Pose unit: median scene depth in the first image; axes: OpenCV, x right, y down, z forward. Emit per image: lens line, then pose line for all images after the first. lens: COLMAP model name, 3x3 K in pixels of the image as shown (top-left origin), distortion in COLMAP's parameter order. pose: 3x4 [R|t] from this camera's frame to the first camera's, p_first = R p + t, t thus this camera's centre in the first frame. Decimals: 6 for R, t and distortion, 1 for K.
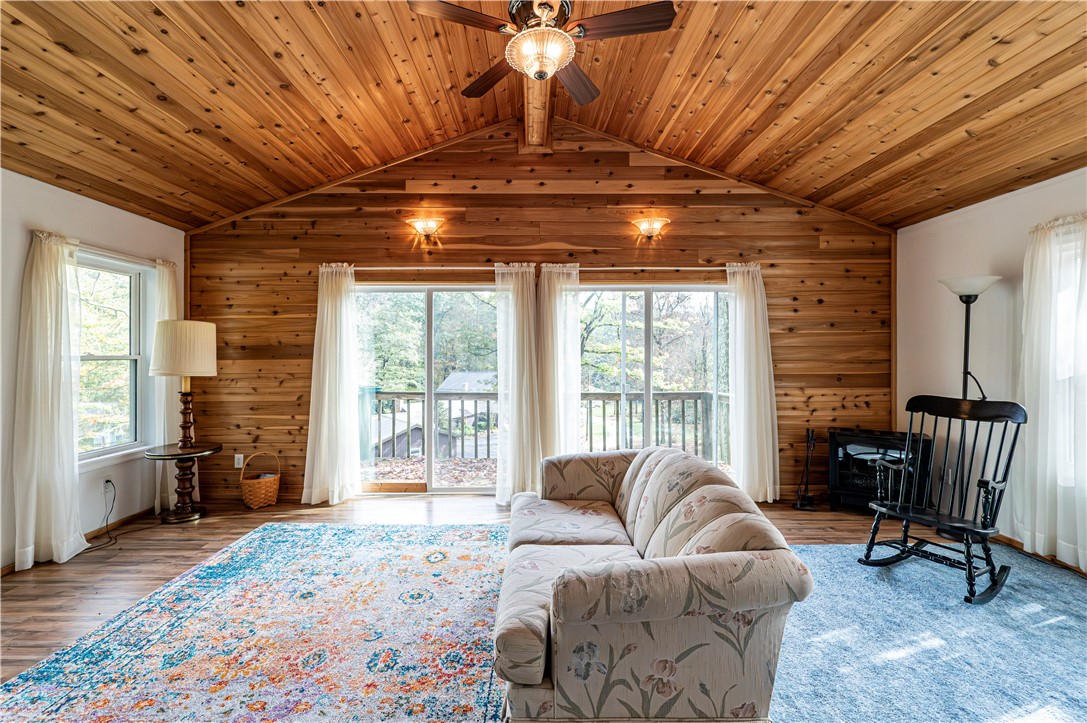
lens RADIAL K [[449.8, 0, 535.8], [0, 449.8, 353.5], [0, 0, 1]] dist [0.001397, -0.000812]
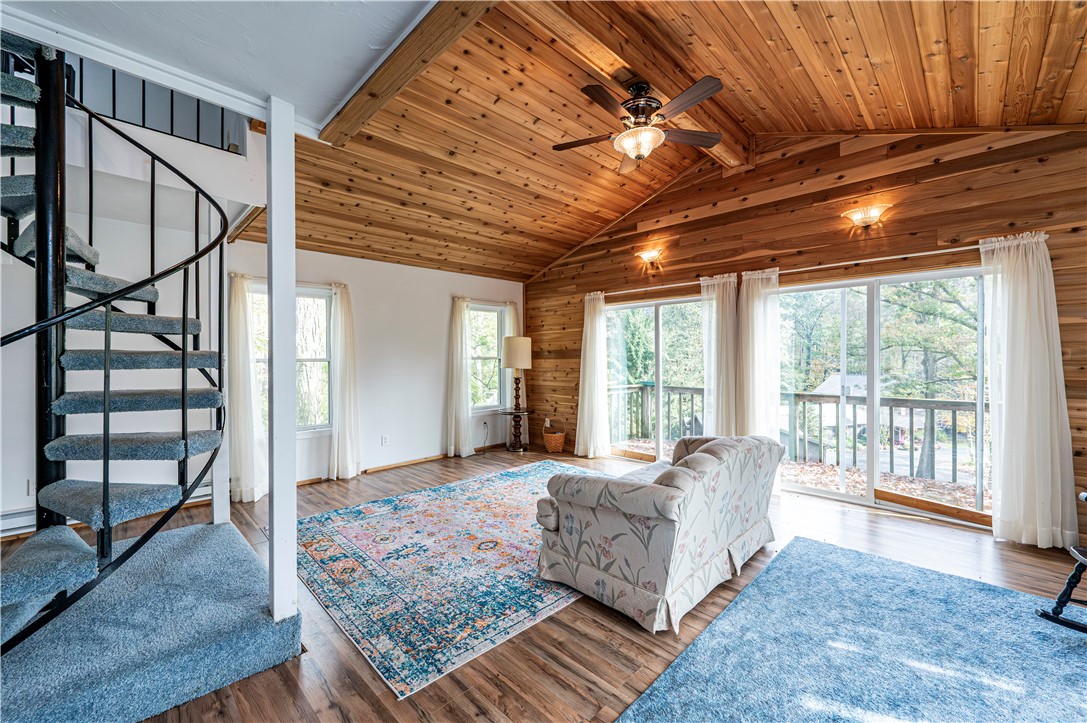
lens RADIAL K [[449.8, 0, 555.0], [0, 449.8, 360.1], [0, 0, 1]] dist [0.001397, -0.000812]
pose [[0.713884, 0.002728, -0.700259, 0.470596], [0.006359, 0.999926, 0.010378, 0.000547], [0.700235, -0.011861, 0.713814, -0.115318]]
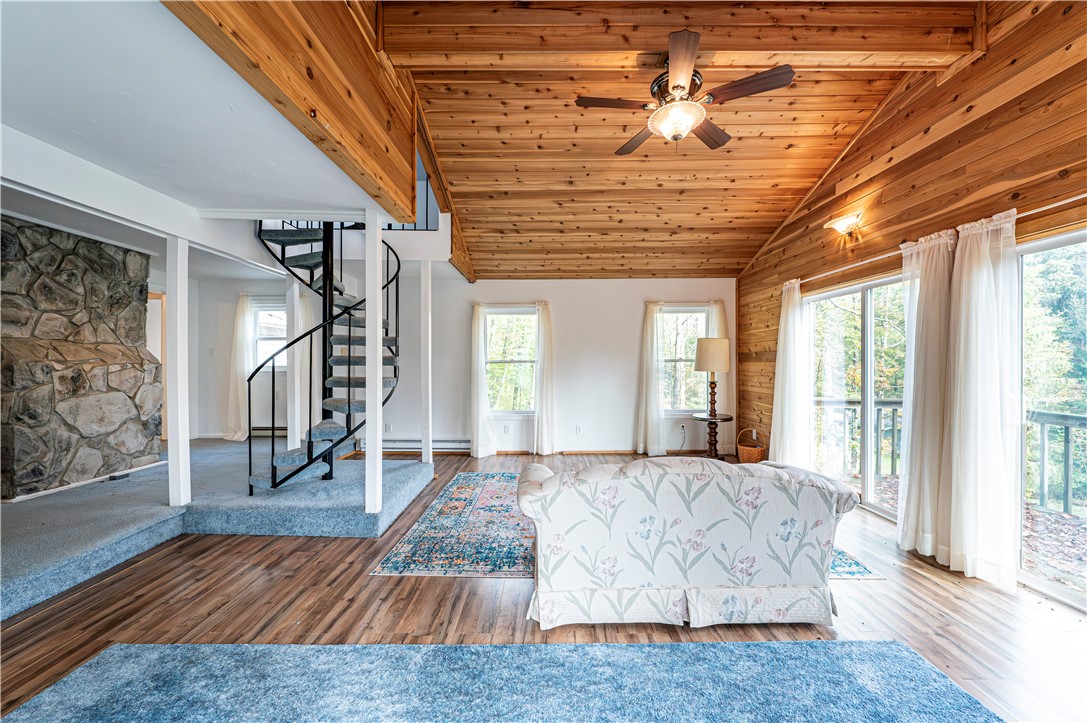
lens RADIAL K [[449.8, 0, 545.0], [0, 449.8, 362.0], [0, 0, 1]] dist [0.001397, -0.000812]
pose [[-0.026552, 0.005505, -0.999632, 0.748253], [0.005419, 0.999971, 0.005363, 0.002606], [0.999633, -0.005275, -0.026581, 0.383257]]
